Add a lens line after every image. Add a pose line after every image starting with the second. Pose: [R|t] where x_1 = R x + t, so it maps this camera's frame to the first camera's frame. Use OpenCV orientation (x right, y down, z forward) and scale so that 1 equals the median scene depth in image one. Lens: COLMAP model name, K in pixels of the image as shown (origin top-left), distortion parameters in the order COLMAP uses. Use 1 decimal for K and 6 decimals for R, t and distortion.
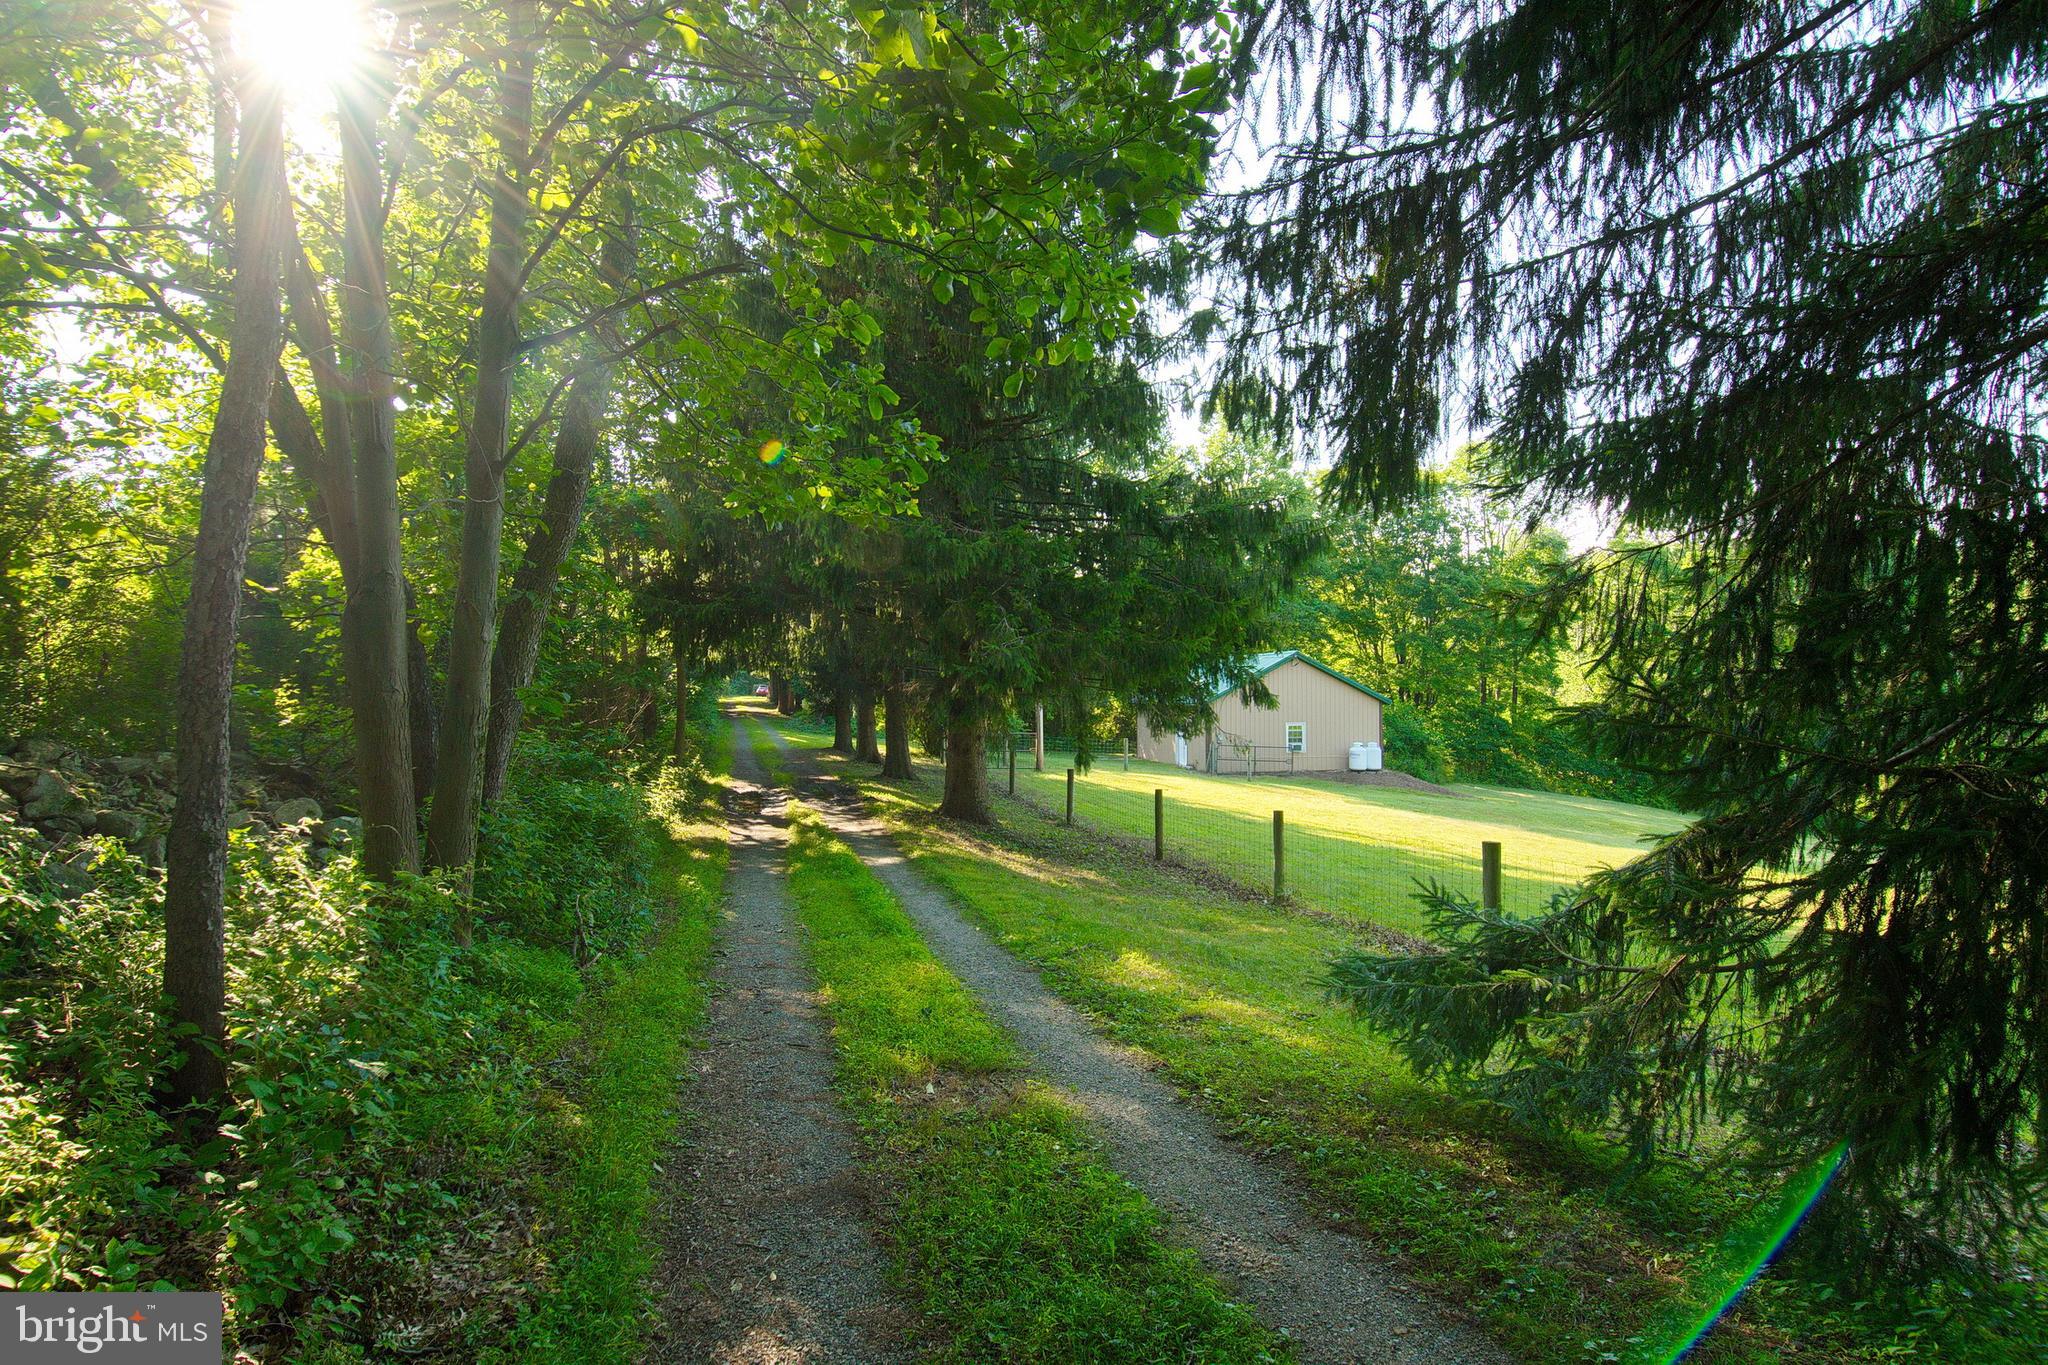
lens RADIAL K [[1074.9, 0, 1035.2], [0, 1074.9, 672.8], [0, 0, 1]] dist [0.039355, -0.034559]
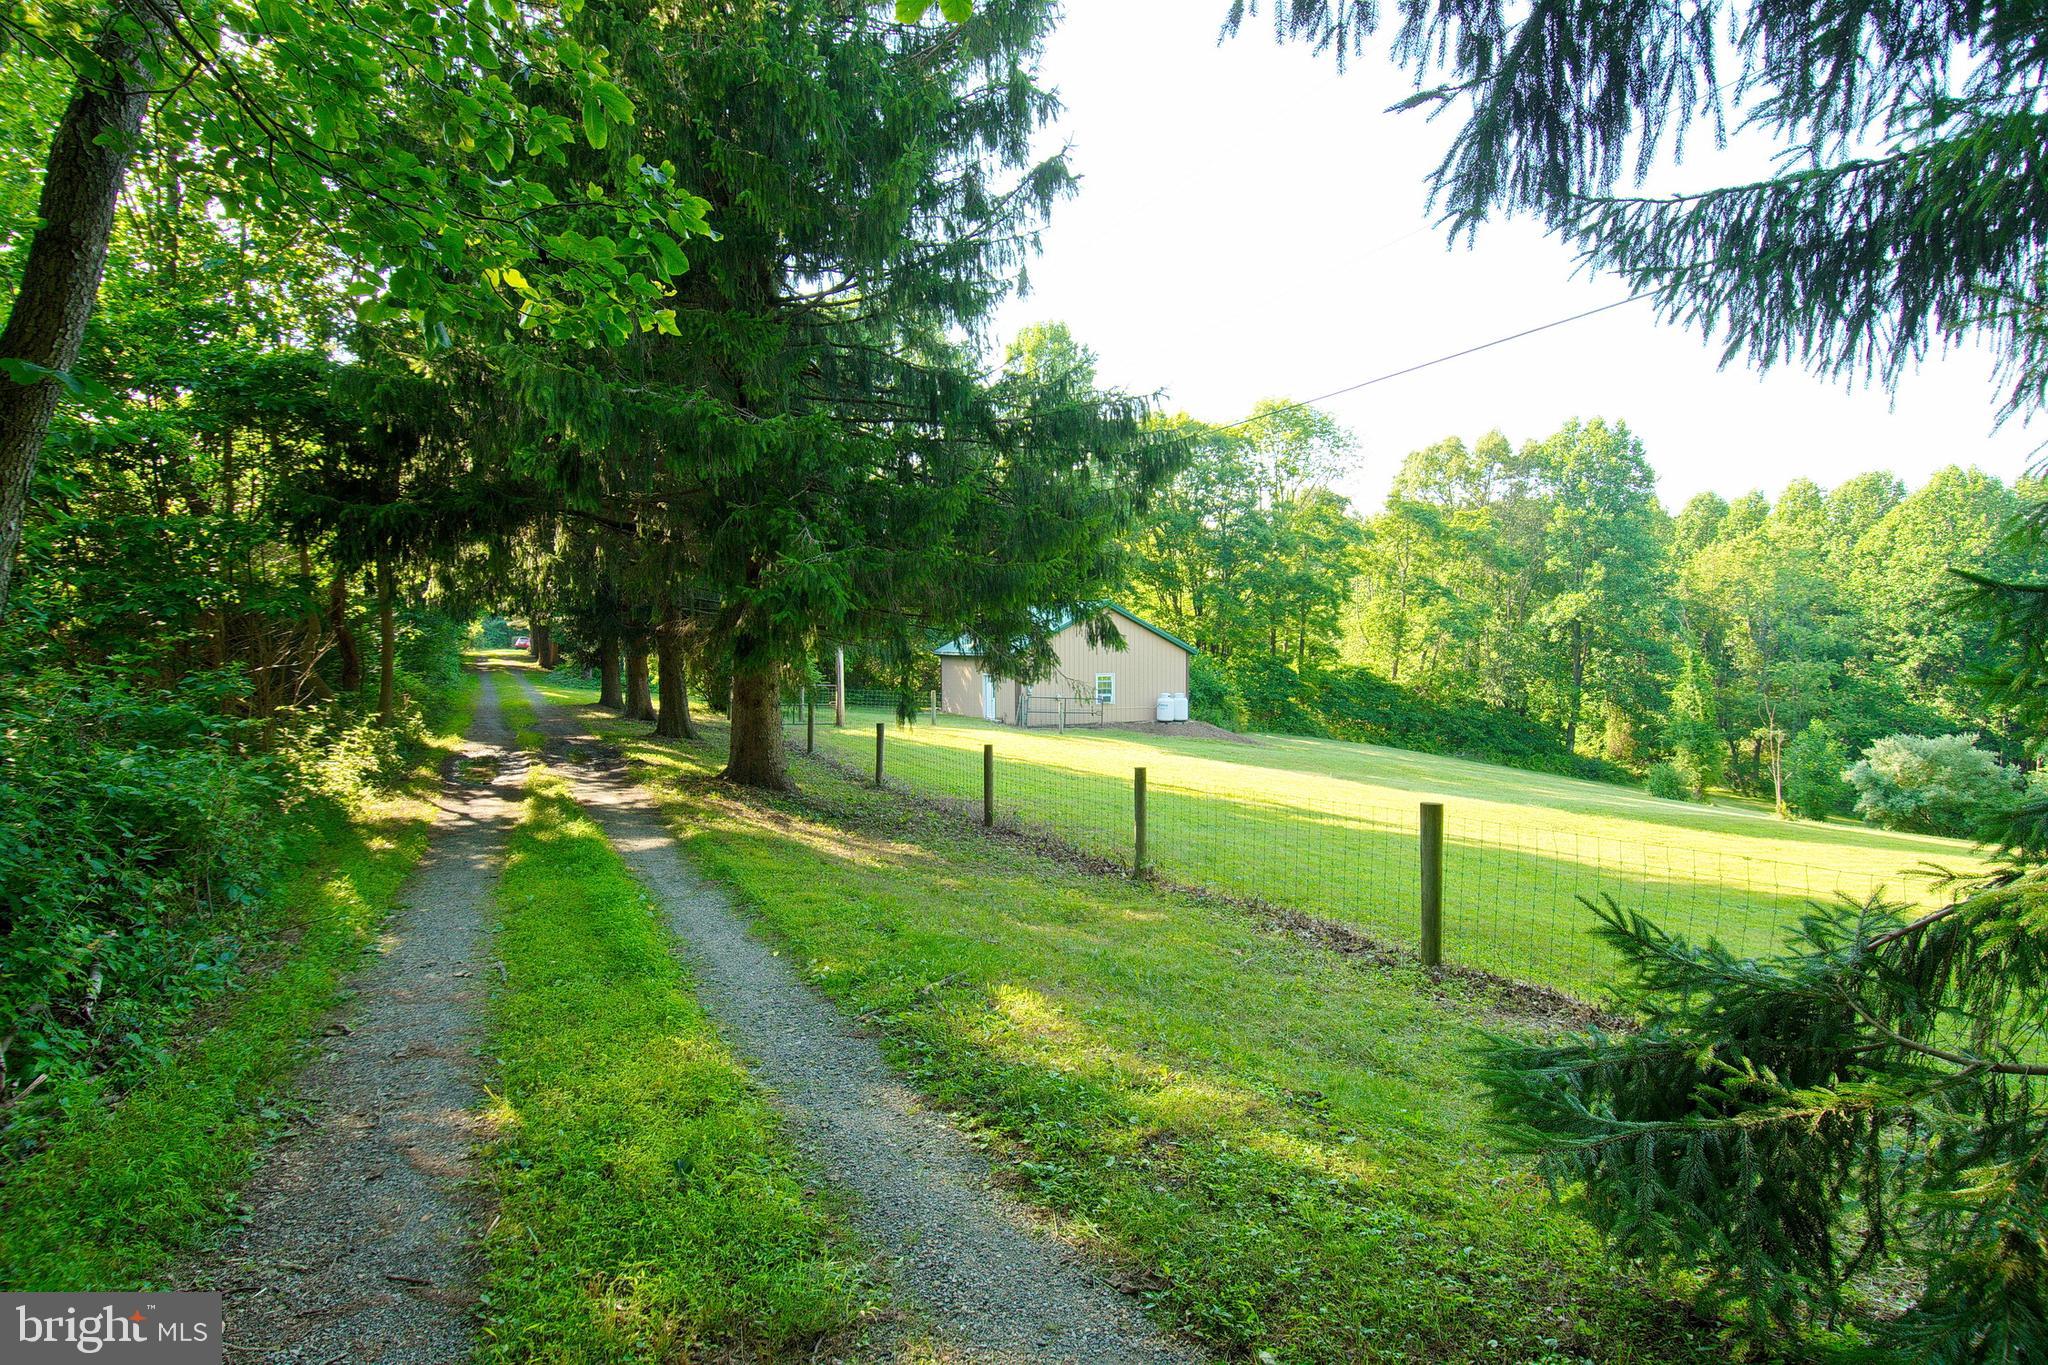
lens RADIAL K [[1074.9, 0, 1035.4], [0, 1074.9, 680.9], [0, 0, 1]] dist [0.039355, -0.034559]
pose [[0.982016, -0.005770, 0.188711, -0.009047], [-0.003530, 0.998797, 0.048909, 0.013949], [-0.188766, -0.048695, 0.980814, 0.140169]]
